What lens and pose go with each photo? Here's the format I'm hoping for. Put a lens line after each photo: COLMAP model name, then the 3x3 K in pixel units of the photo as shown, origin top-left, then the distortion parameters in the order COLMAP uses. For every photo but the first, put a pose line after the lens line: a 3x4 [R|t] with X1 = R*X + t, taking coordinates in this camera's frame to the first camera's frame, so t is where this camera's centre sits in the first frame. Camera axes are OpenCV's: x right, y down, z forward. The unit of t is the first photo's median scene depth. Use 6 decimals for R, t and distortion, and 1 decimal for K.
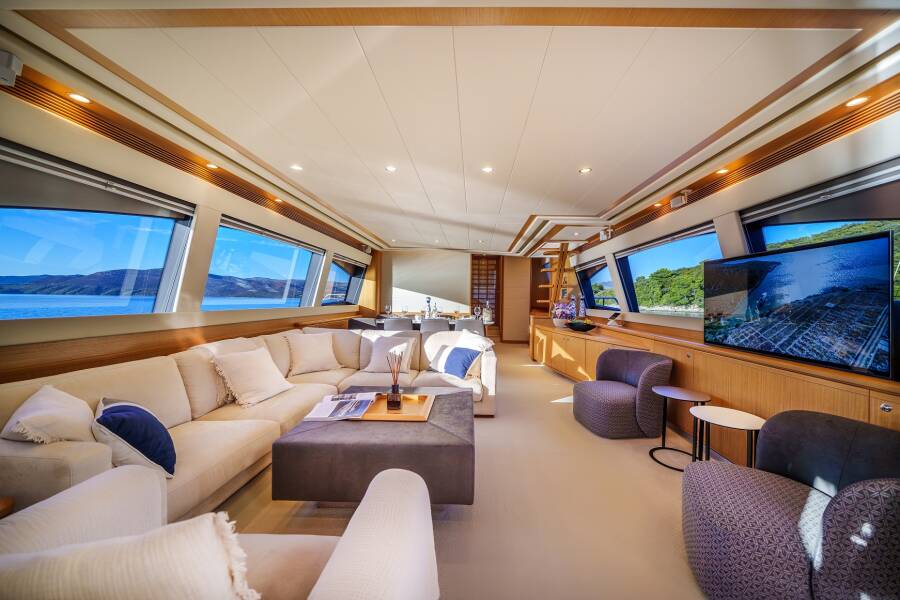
lens RADIAL K [[297.4, 0, 454.1], [0, 297.4, 299.1], [0, 0, 1]] dist [0.000858, -0.000127]
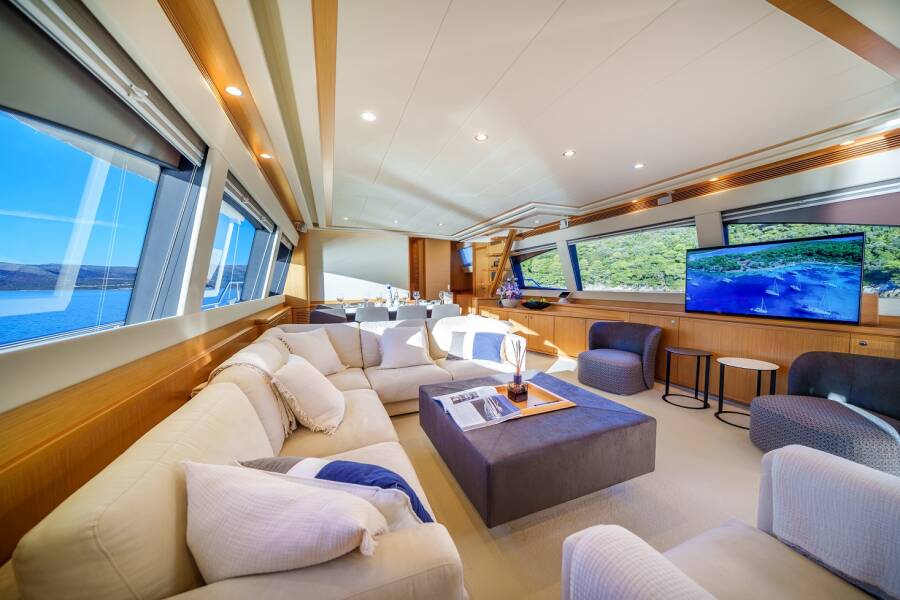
lens RADIAL K [[297.4, 0, 429.0], [0, 297.4, 301.0], [0, 0, 1]] dist [0.000858, -0.000127]
pose [[0.925465, -0.048528, 0.375712, -0.421243], [0.025867, 0.997542, 0.065129, -0.008371], [-0.377949, -0.050556, 0.924445, 0.130603]]
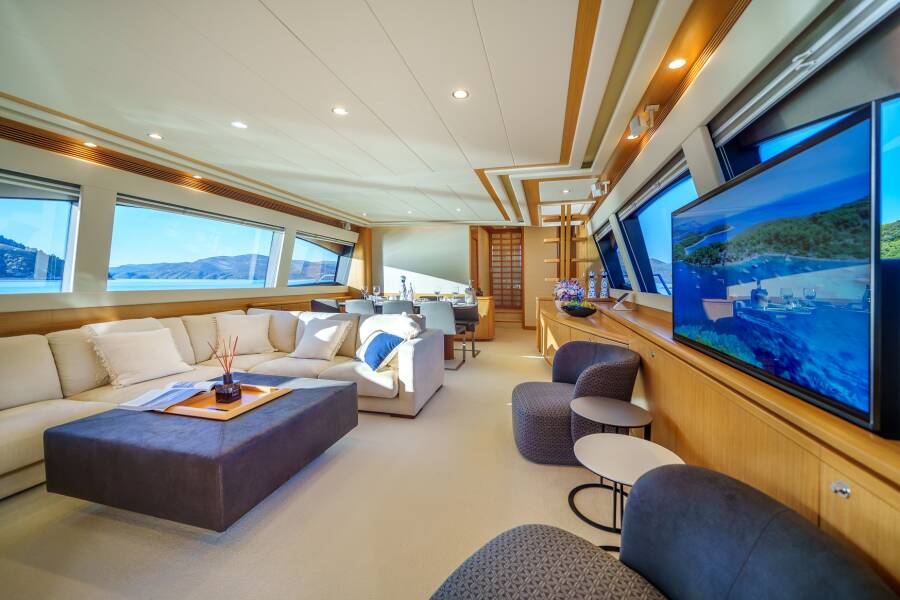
lens RADIAL K [[318.5, 0, 441.8], [0, 318.5, 288.1], [0, 0, 1]] dist [0.007851, -0.000199]
pose [[0.972900, -0.004665, -0.231180, 0.330809], [0.010643, 0.999640, 0.024618, 0.010050], [0.230982, -0.026411, 0.972599, 0.126784]]
